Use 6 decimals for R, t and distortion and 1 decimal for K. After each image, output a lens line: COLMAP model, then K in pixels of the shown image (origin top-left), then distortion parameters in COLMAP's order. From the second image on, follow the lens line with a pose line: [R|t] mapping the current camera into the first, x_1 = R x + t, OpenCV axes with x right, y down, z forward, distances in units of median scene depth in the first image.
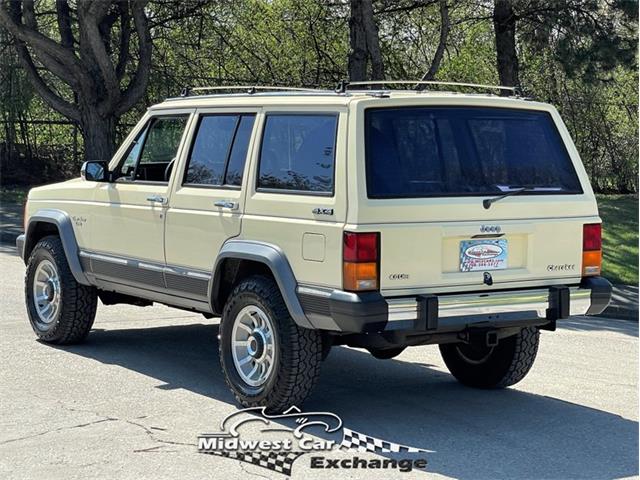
lens RADIAL K [[1465.4, 0, 320.0], [0, 1465.4, 240.0], [0, 0, 1]] dist [0.021405, 0.364143]
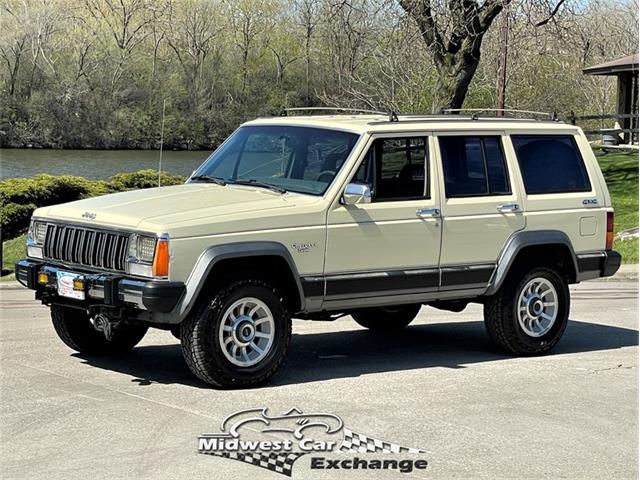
lens RADIAL K [[1647.0, 0, 320.0], [0, 1647.0, 240.0], [0, 0, 1]] dist [0.001713, 0.460210]
pose [[-0.098503, -0.102022, 0.989893, -1.509349], [0.055965, 0.992589, 0.107869, -0.163384], [-0.993562, 0.066025, -0.092063, 1.314742]]
